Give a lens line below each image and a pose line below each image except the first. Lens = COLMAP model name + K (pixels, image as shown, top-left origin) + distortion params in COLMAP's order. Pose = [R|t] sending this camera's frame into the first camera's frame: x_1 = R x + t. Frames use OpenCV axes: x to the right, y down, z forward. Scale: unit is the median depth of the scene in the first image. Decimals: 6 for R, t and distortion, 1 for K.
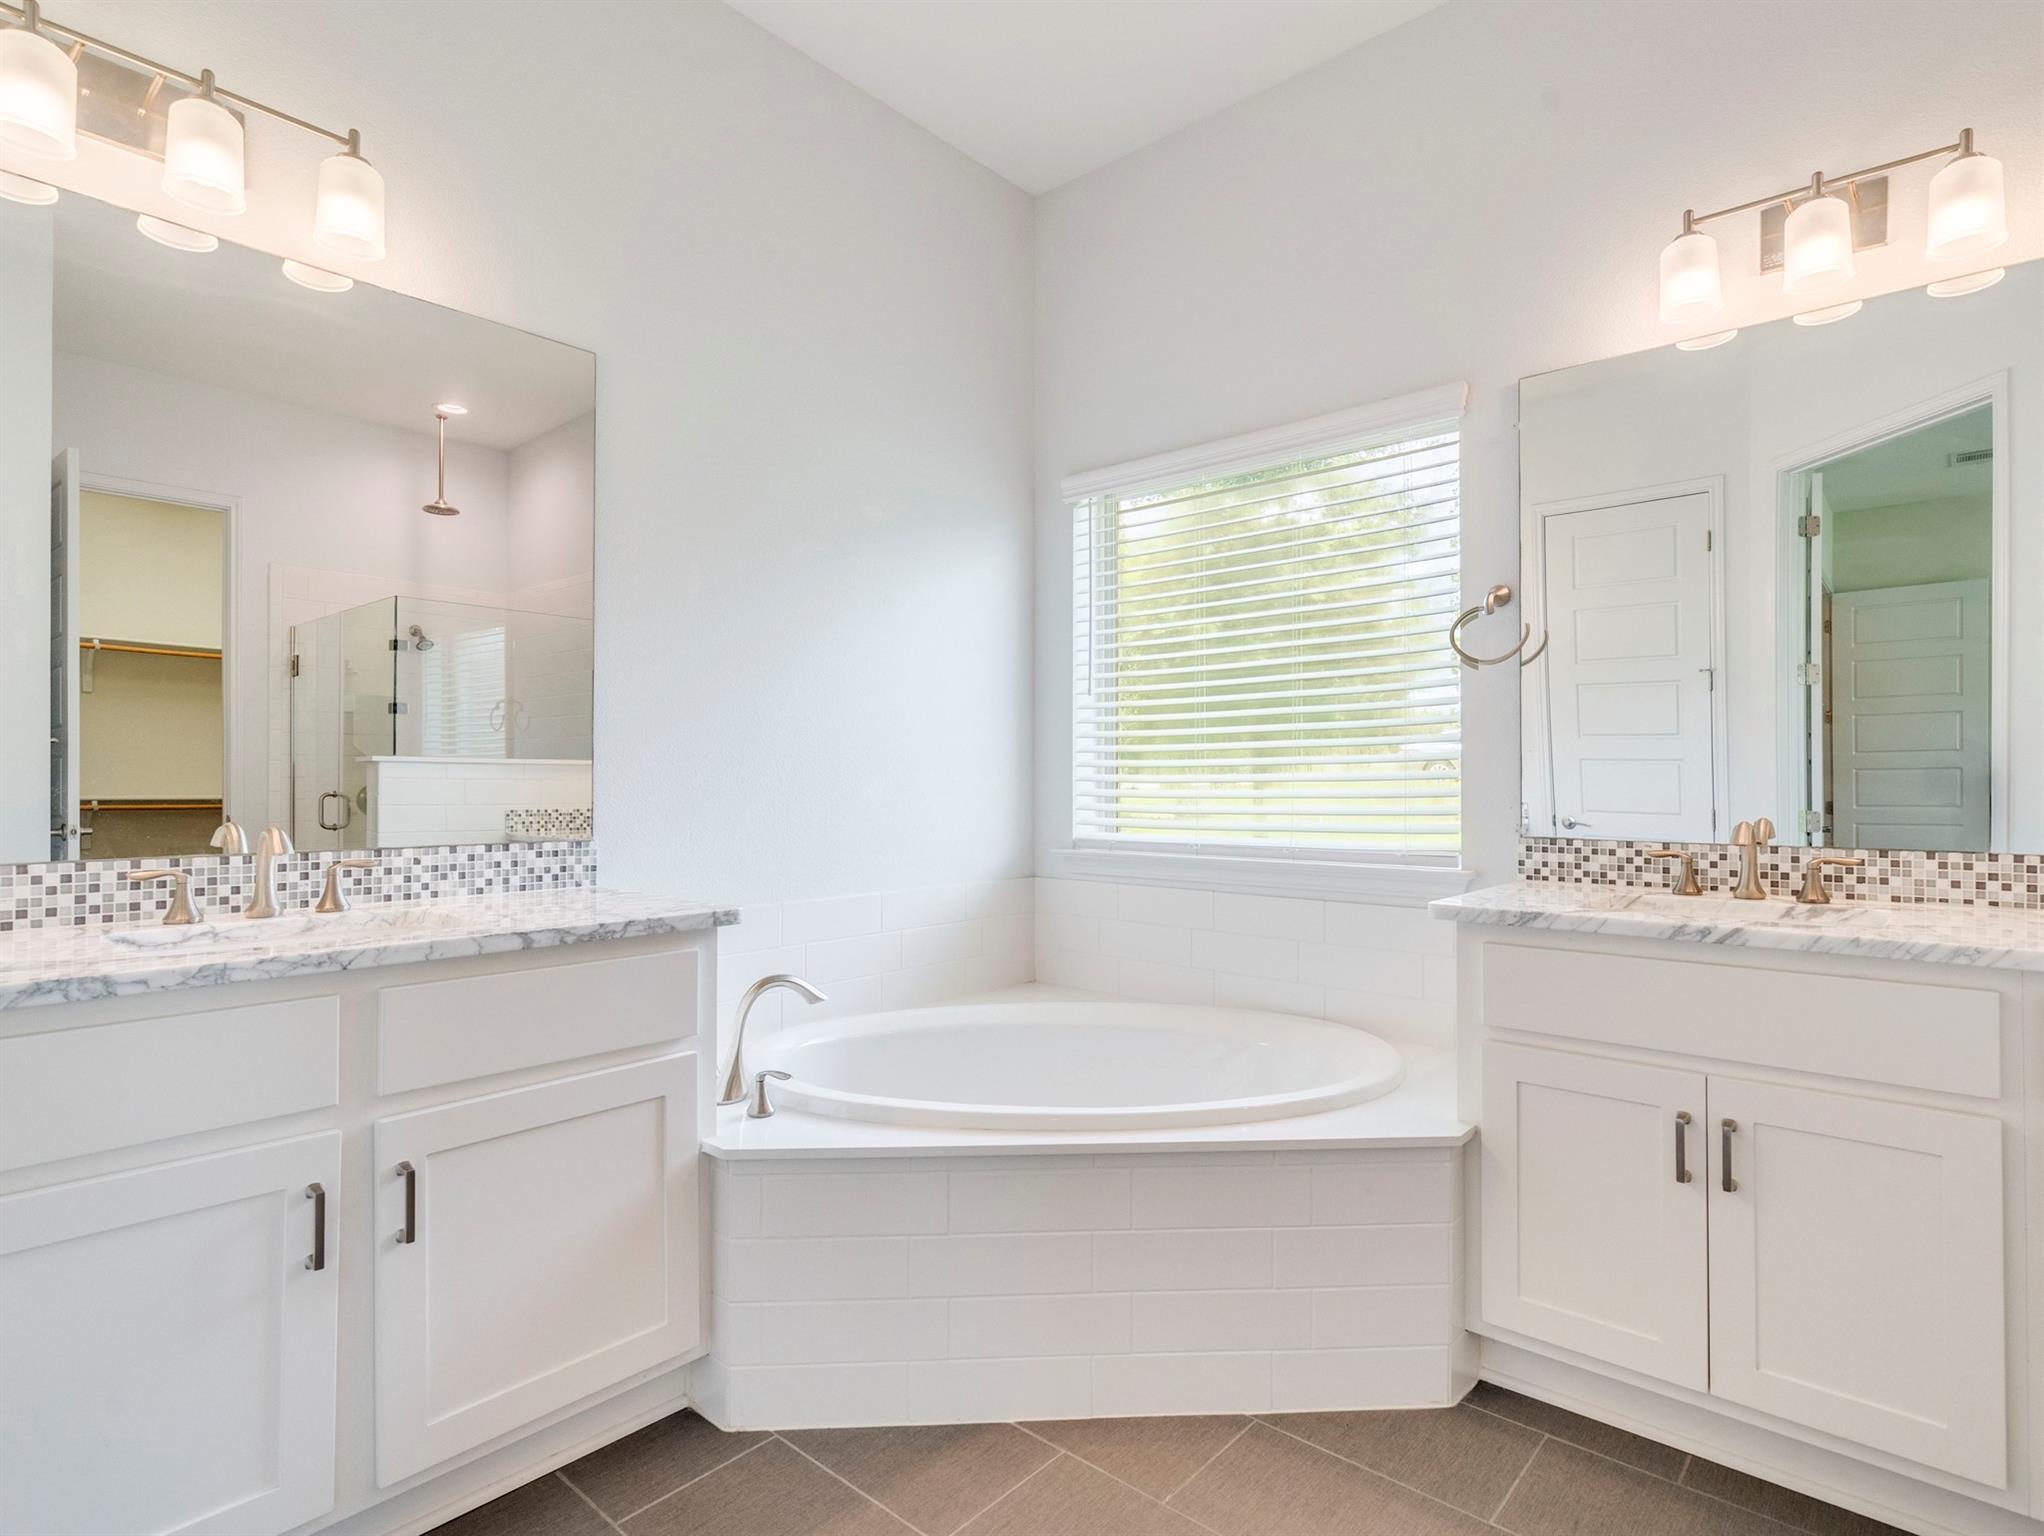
lens RADIAL K [[1072.4, 0, 1021.7], [0, 1072.4, 772.7], [0, 0, 1]] dist [0.005239, 0.000342]
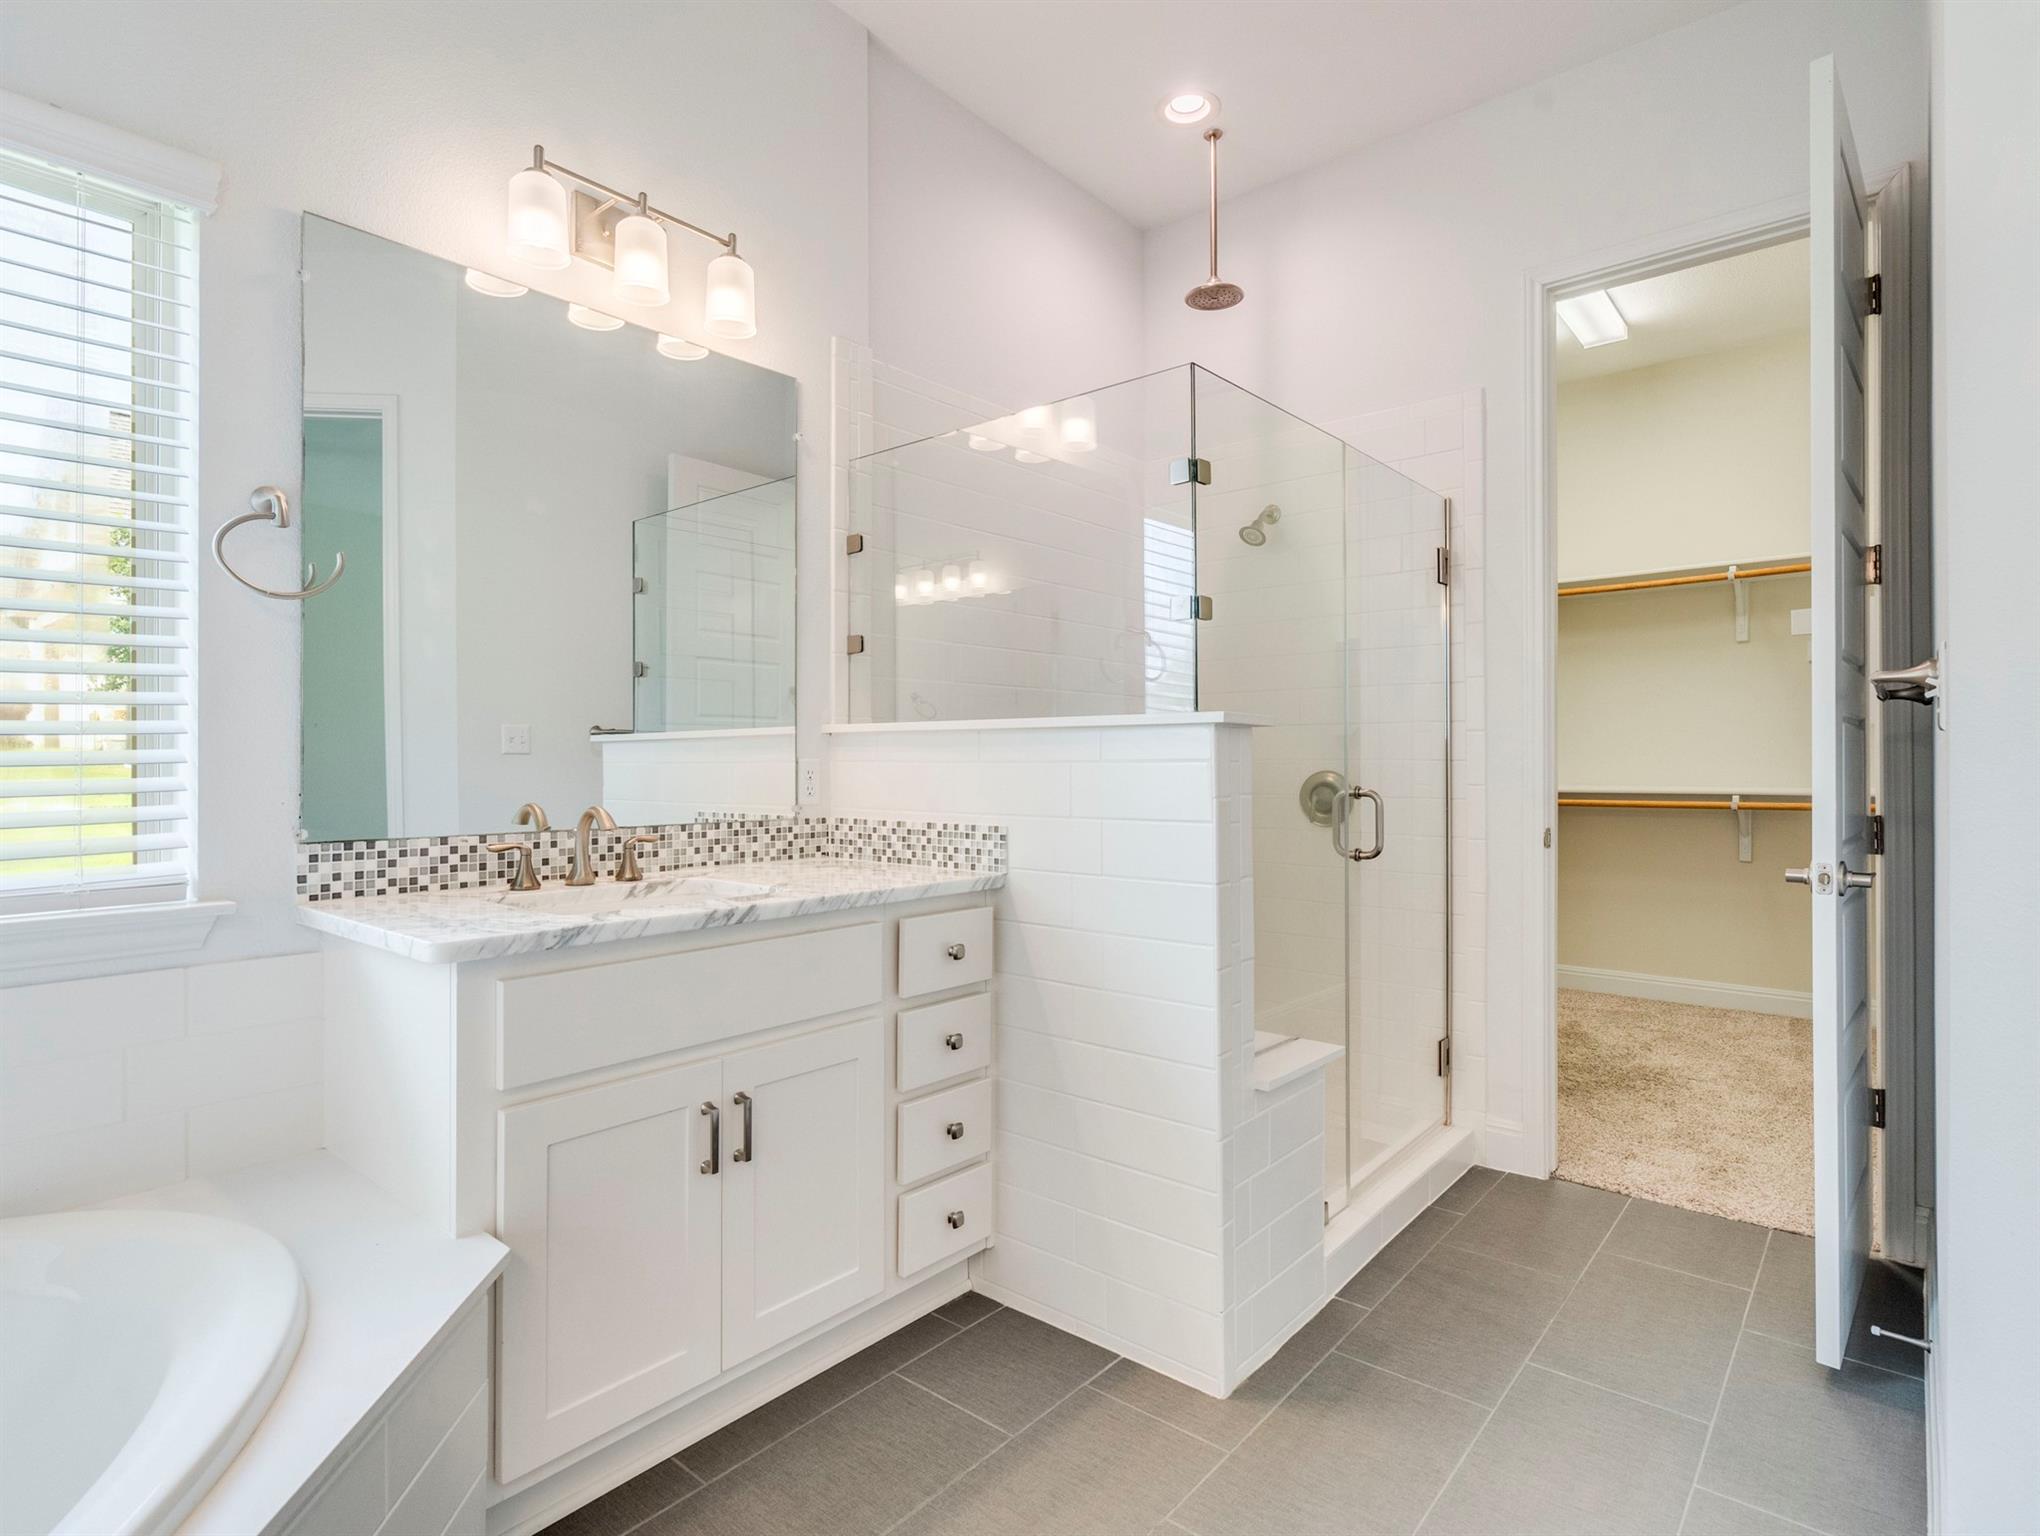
lens RADIAL K [[1058.6, 0, 1020.0], [0, 1058.6, 760.8], [0, 0, 1]] dist [-0.021310, 0.004668]
pose [[-0.012838, 0.002638, 0.999914, -0.264899], [-0.001778, 0.999995, -0.002661, 0.005715], [-0.999916, -0.001812, -0.012833, 0.562739]]
